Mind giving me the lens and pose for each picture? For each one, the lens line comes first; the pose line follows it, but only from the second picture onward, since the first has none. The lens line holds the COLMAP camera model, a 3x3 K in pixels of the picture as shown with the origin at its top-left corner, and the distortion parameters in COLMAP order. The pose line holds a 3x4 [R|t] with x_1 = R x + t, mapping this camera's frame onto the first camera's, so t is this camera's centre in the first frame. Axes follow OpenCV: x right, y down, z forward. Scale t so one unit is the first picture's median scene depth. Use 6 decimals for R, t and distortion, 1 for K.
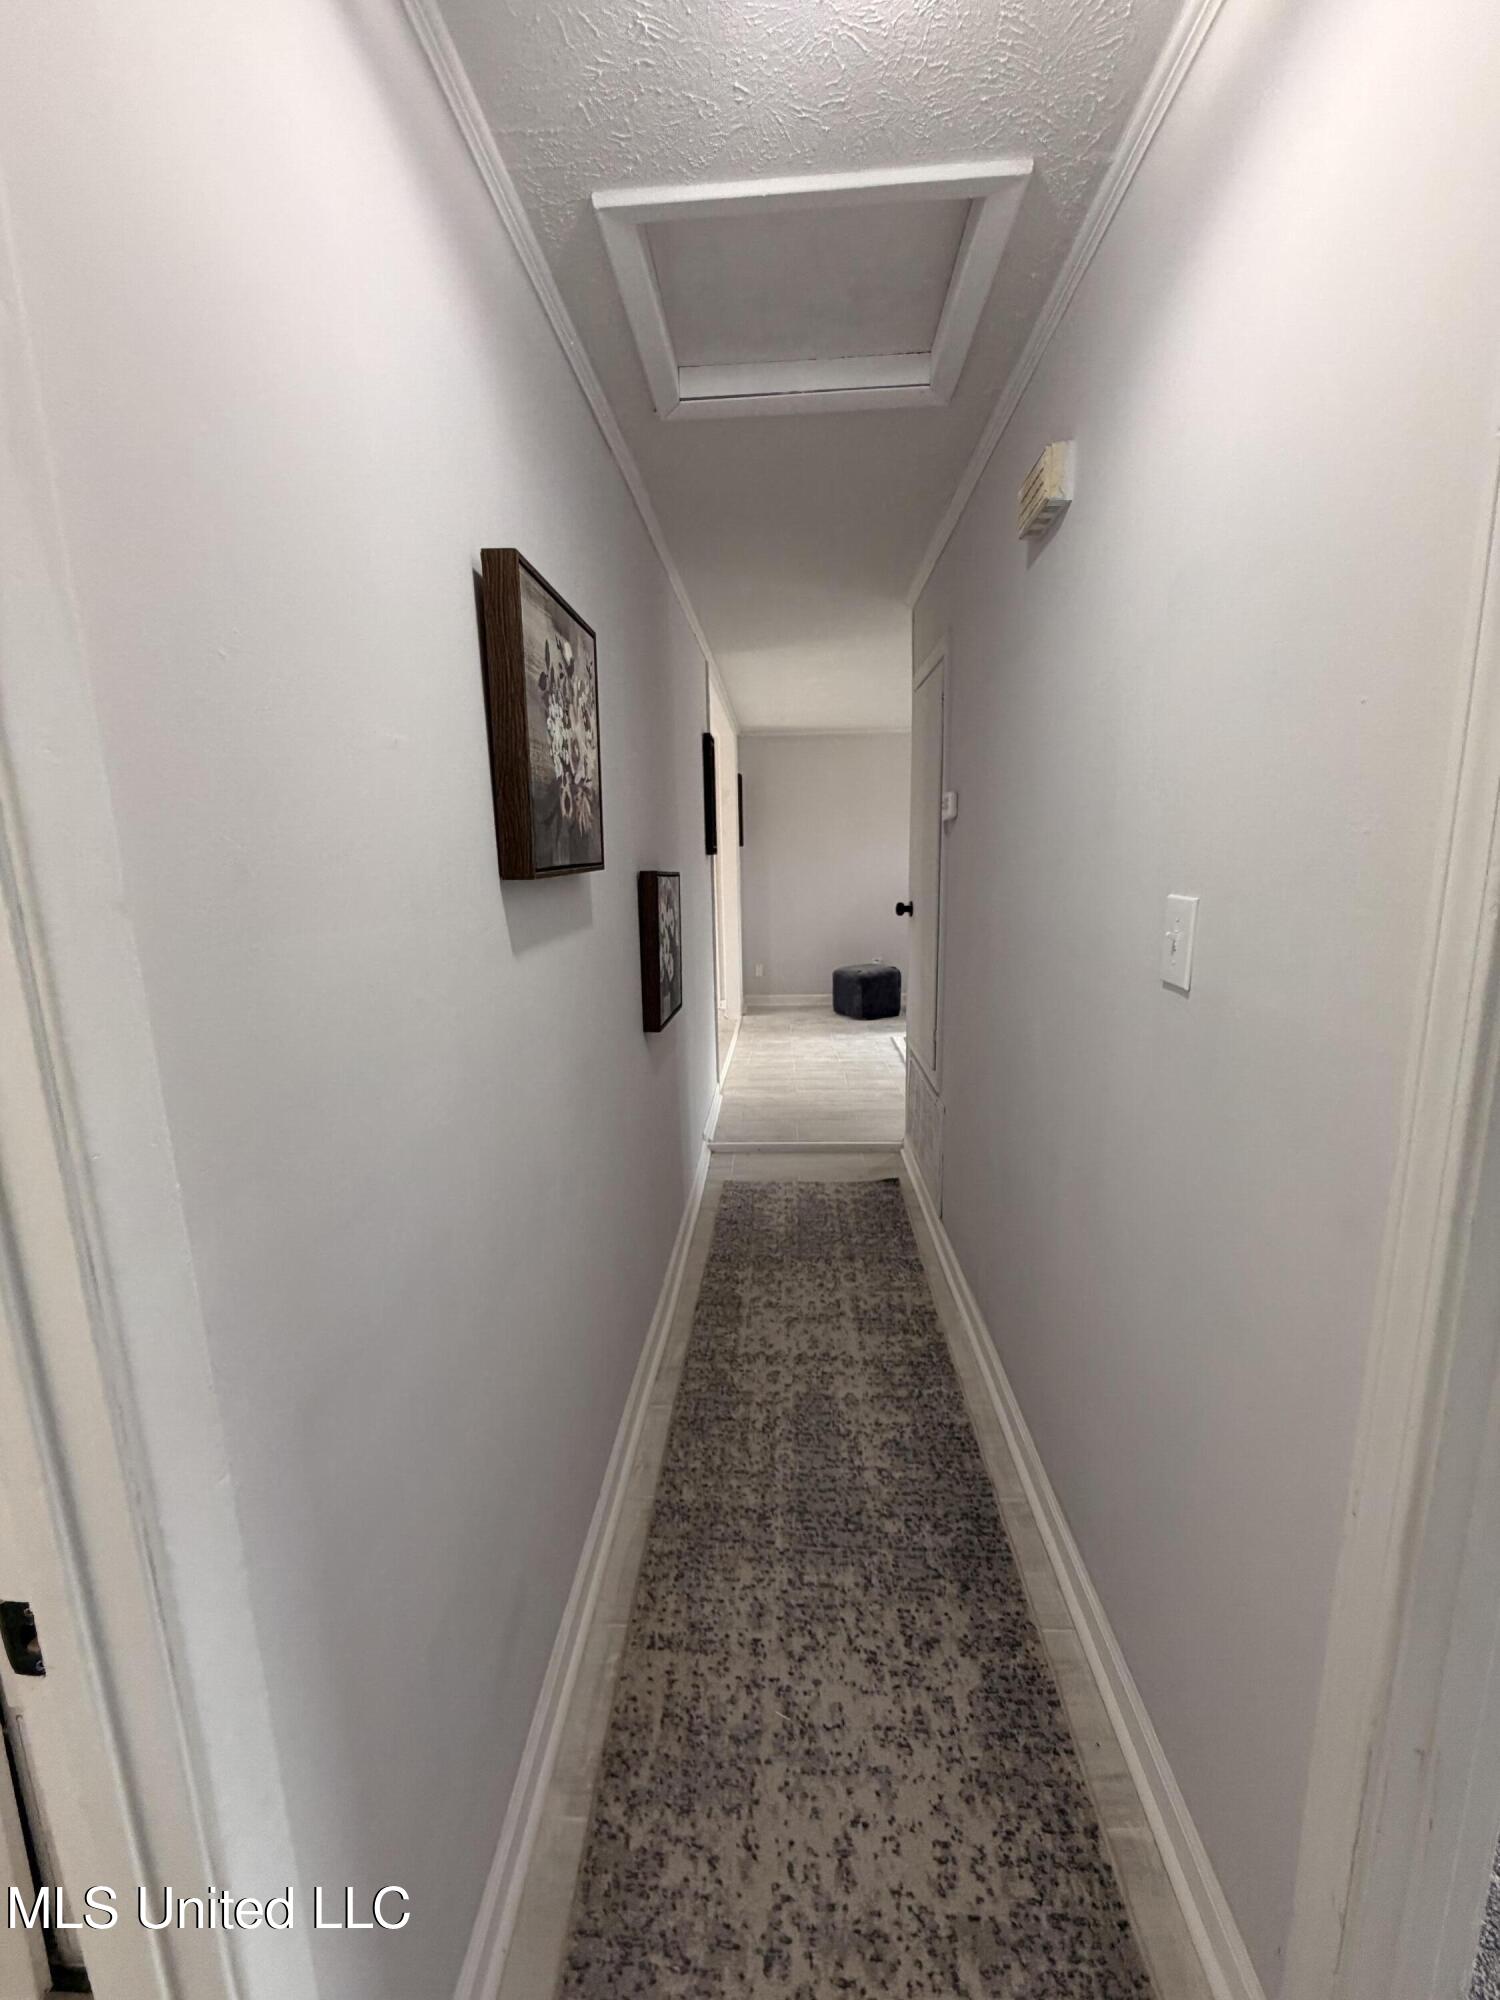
lens RADIAL K [[797.3, 0, 745.1], [0, 797.3, 999.1], [0, 0, 1]] dist [0.001878, -0.000360]
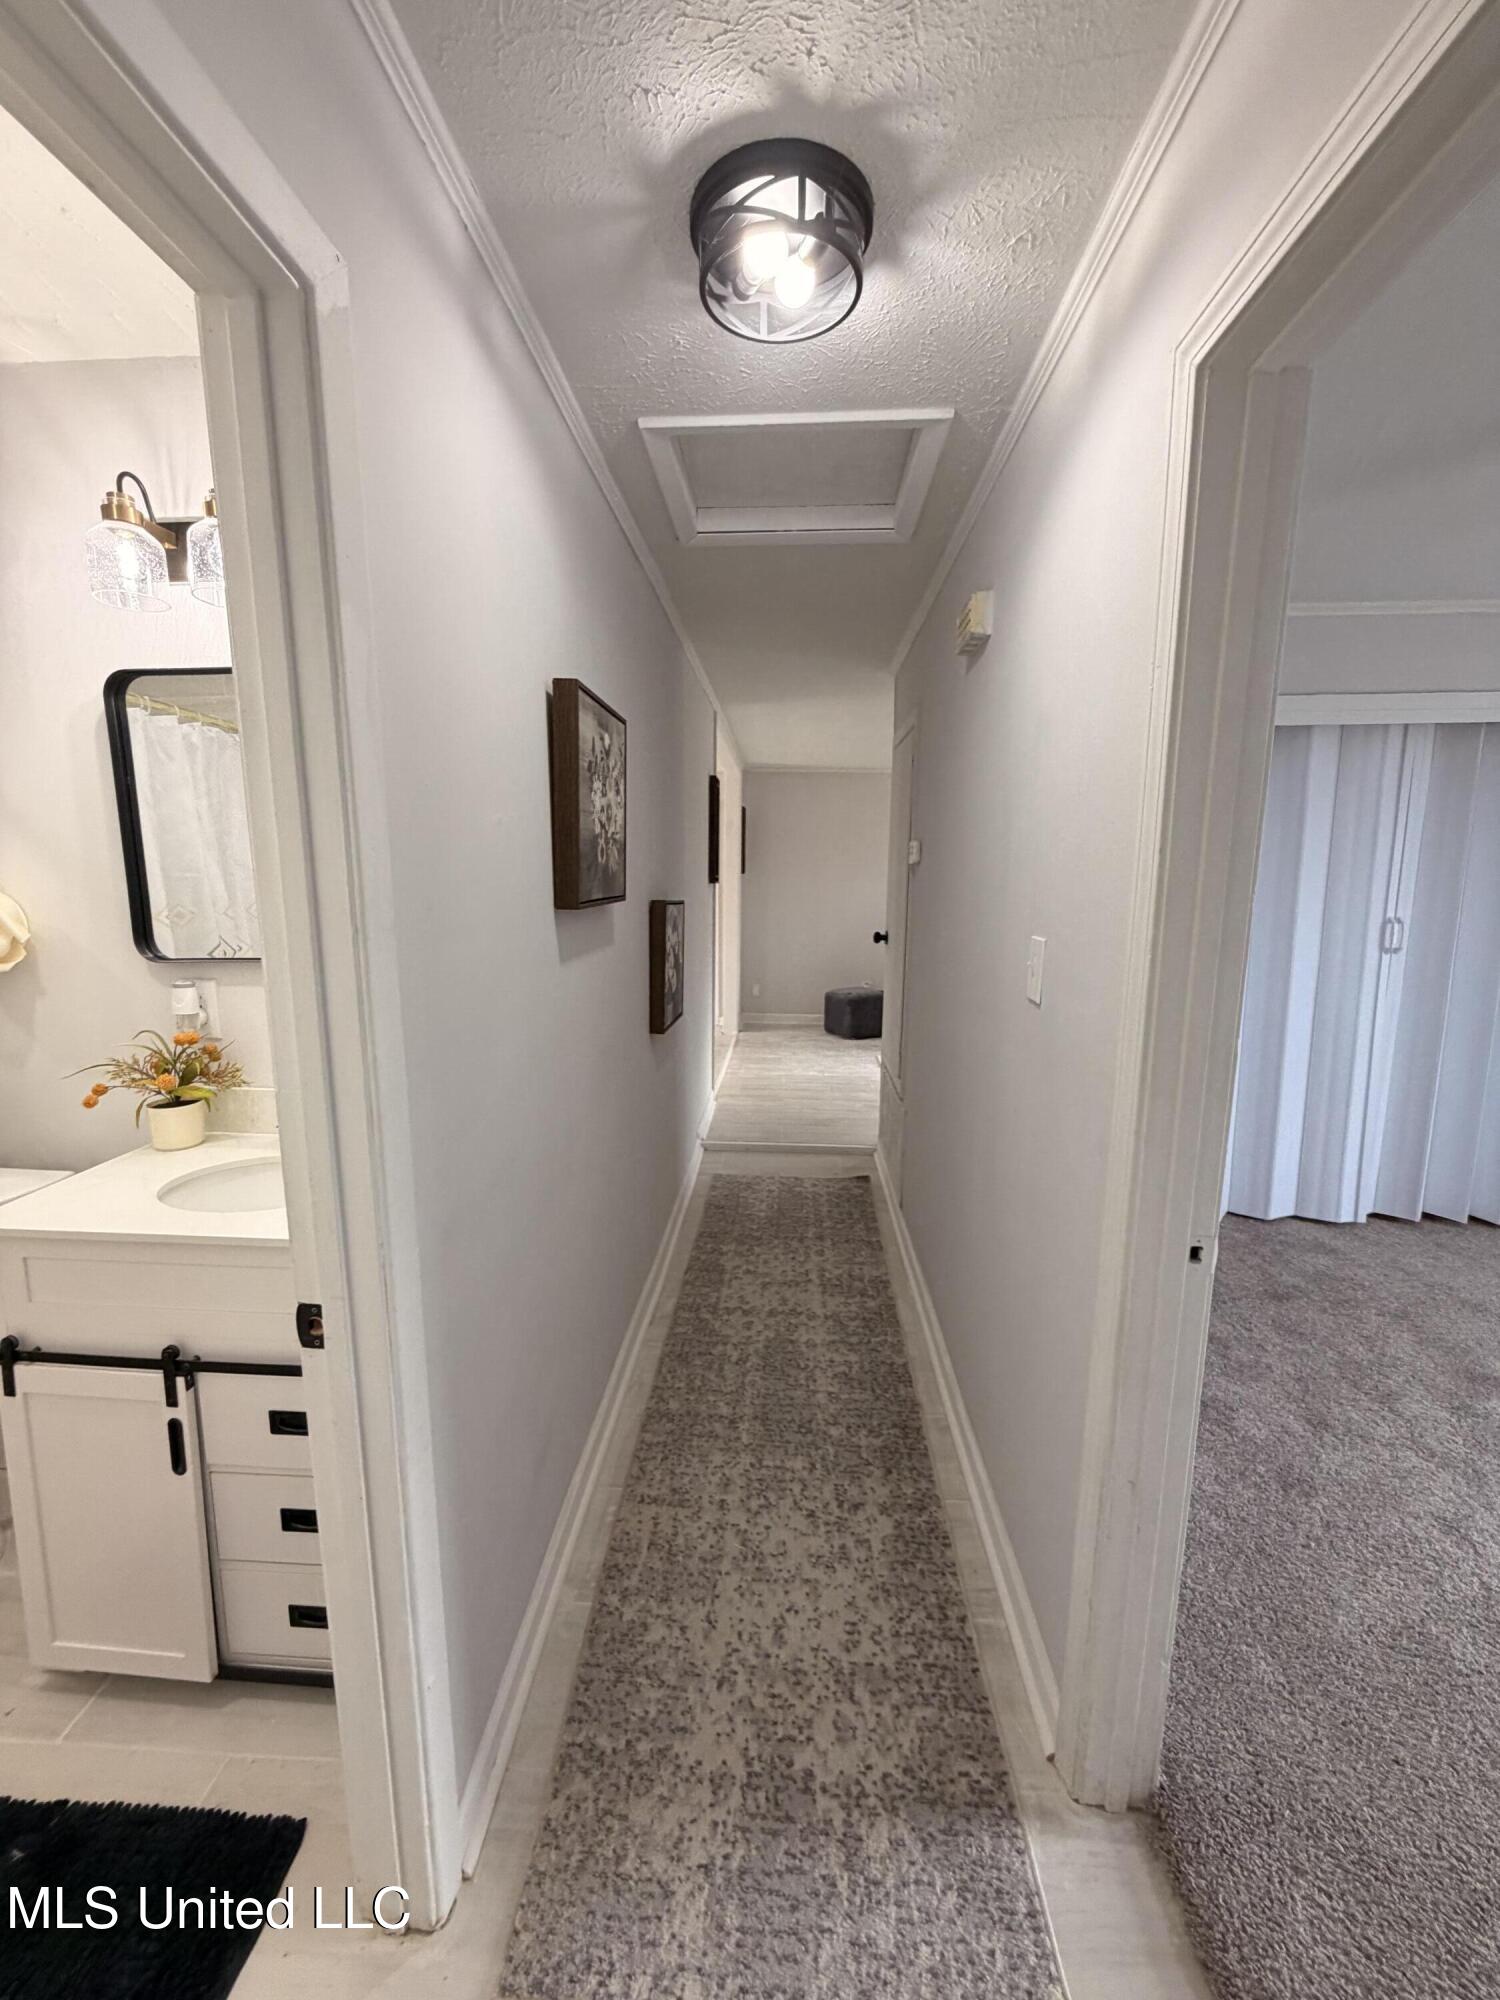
lens RADIAL K [[797.3, 0, 745.1], [0, 797.3, 999.1], [0, 0, 1]] dist [0.001878, -0.000360]
pose [[0.999462, 0.032781, -0.001223, 0.021977], [-0.032802, 0.999093, -0.027145, 0.023865], [0.000332, 0.027171, 0.999631, -0.275448]]
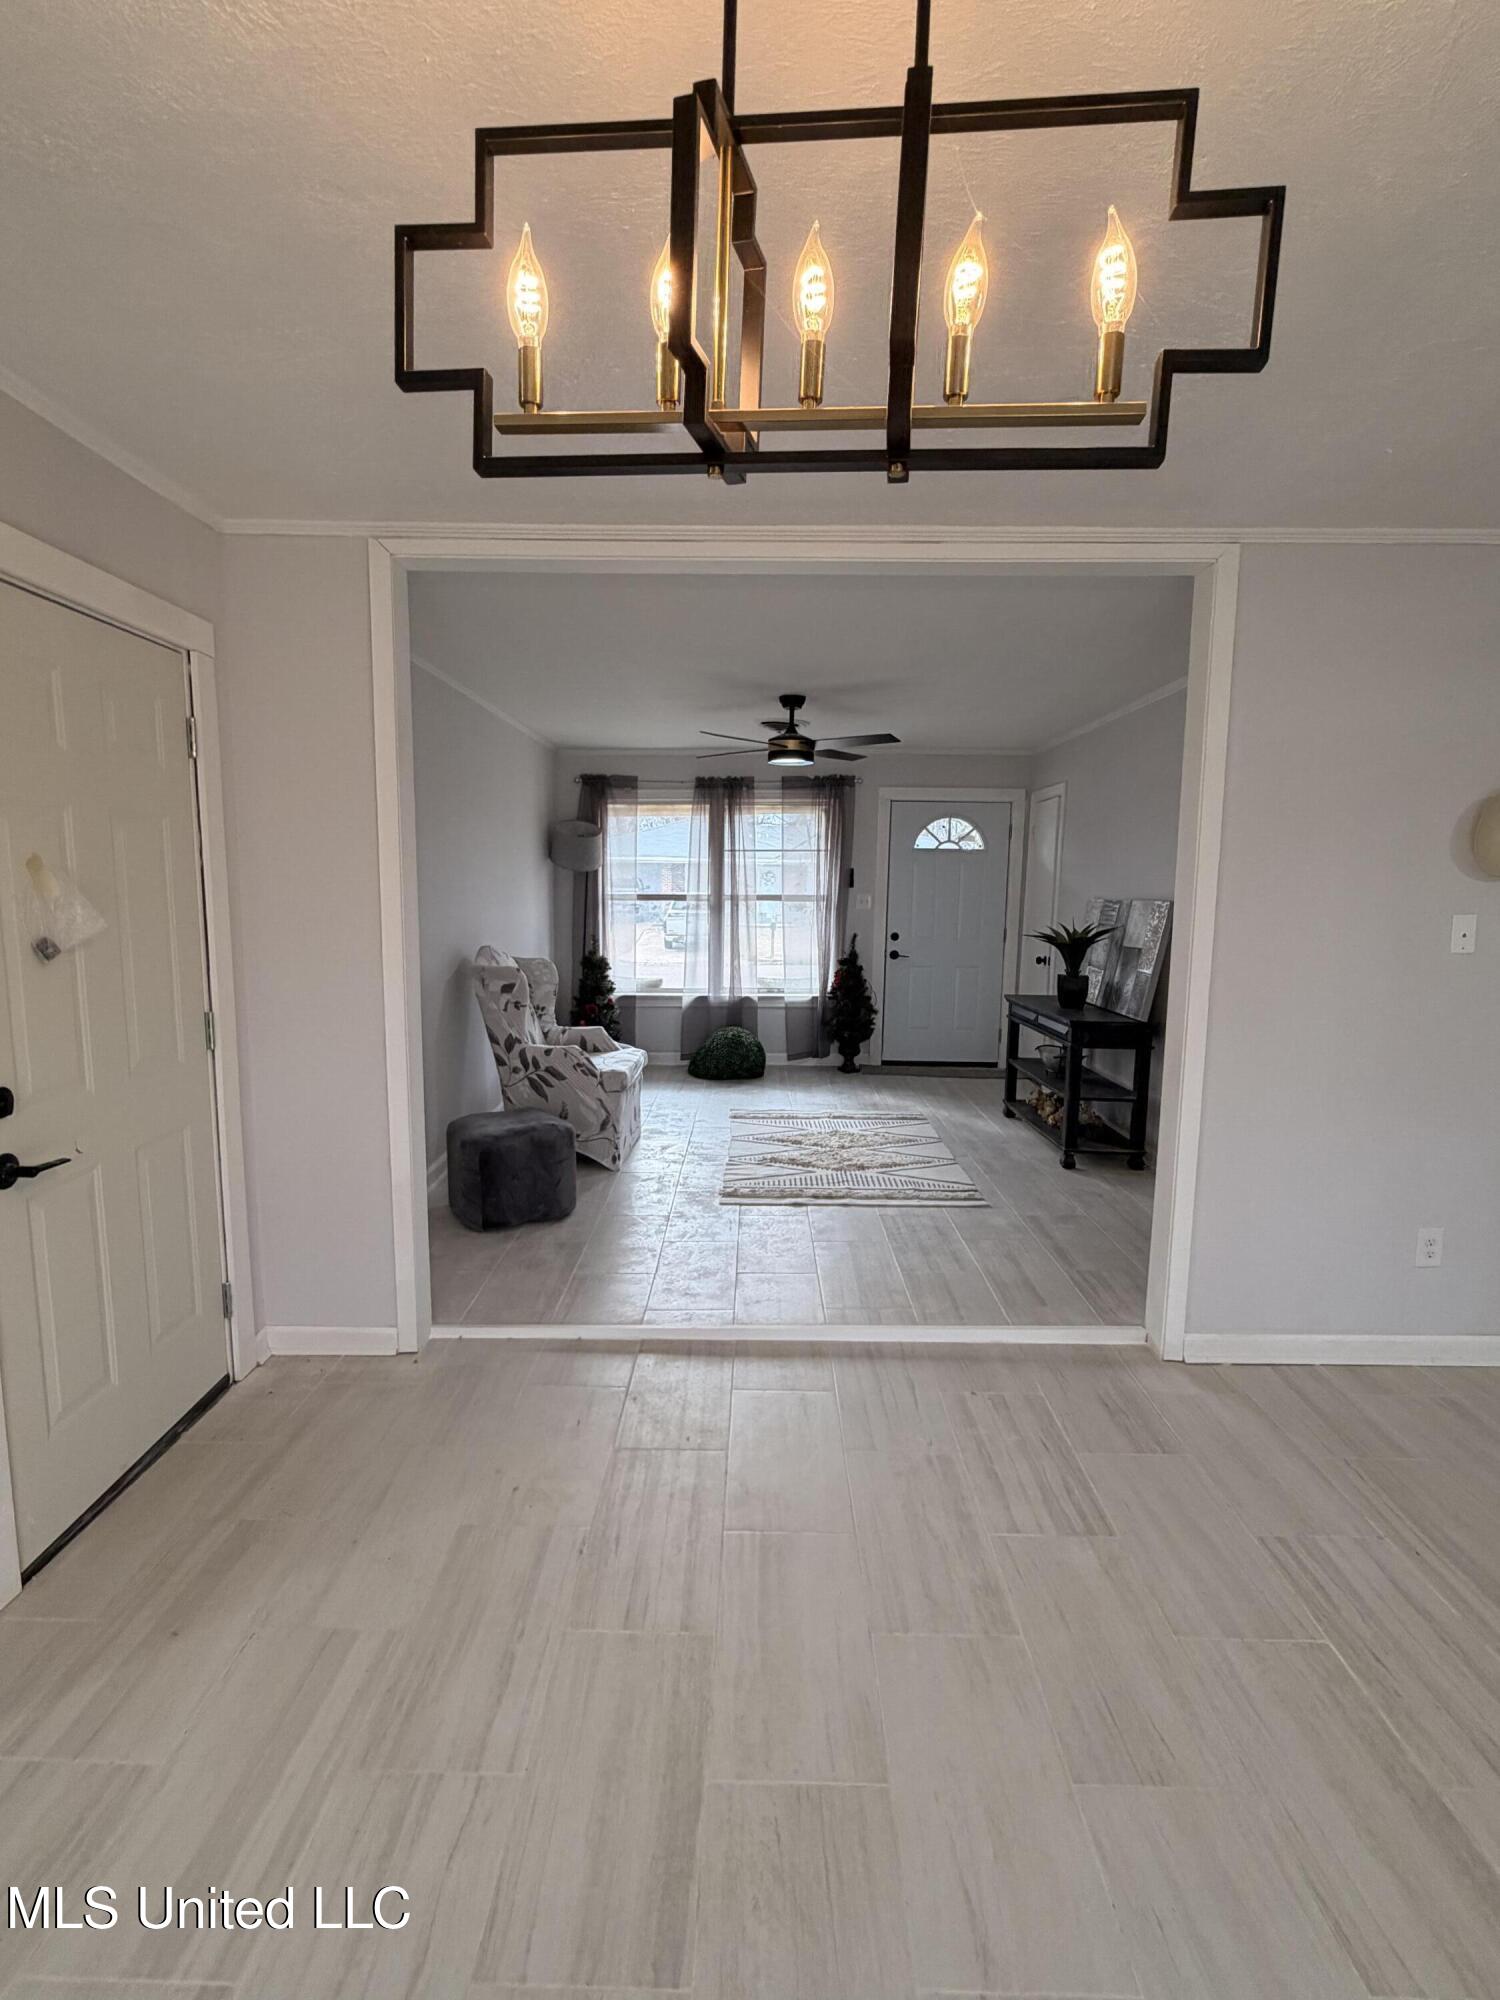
lens RADIAL K [[945.4, 0, 745.0], [0, 945.4, 1003.7], [0, 0, 1]] dist [0.000276, -0.000131]
pose [[-0.047731, -0.100560, 0.993785, -1.852570], [0.178159, 0.978109, 0.107531, -0.628620], [-0.982843, 0.182185, -0.028770, 3.642832]]
